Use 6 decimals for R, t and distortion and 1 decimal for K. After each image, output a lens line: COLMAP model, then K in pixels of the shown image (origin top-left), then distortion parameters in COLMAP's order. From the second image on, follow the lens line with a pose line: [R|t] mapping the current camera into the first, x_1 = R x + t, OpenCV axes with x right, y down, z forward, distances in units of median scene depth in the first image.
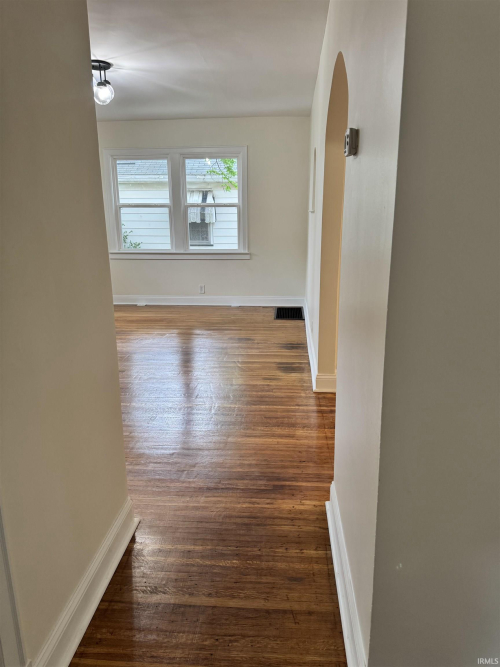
lens RADIAL K [[476.4, 0, 248.3], [0, 476.4, 334.7], [0, 0, 1]] dist [0.011528, -0.008787]
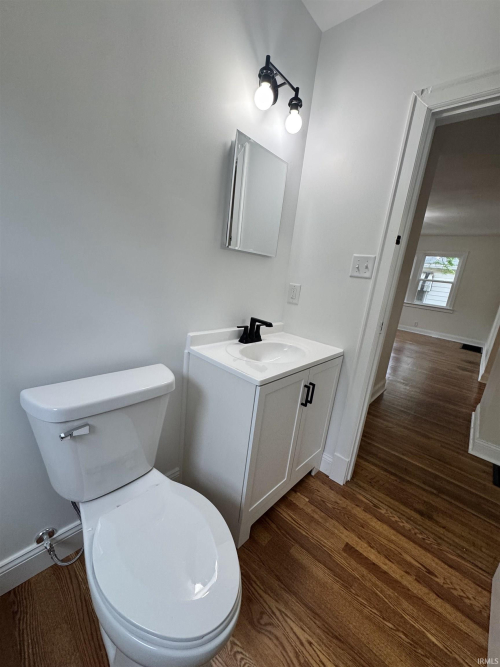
lens RADIAL K [[264.8, 0, 249.9], [0, 264.8, 328.6], [0, 0, 1]] dist [-0.005476, 0.001010]
pose [[0.790089, 0.217945, -0.572940, -0.015255], [-0.249080, 0.968165, 0.024806, 0.061057], [0.560107, 0.123109, 0.819222, -0.223838]]
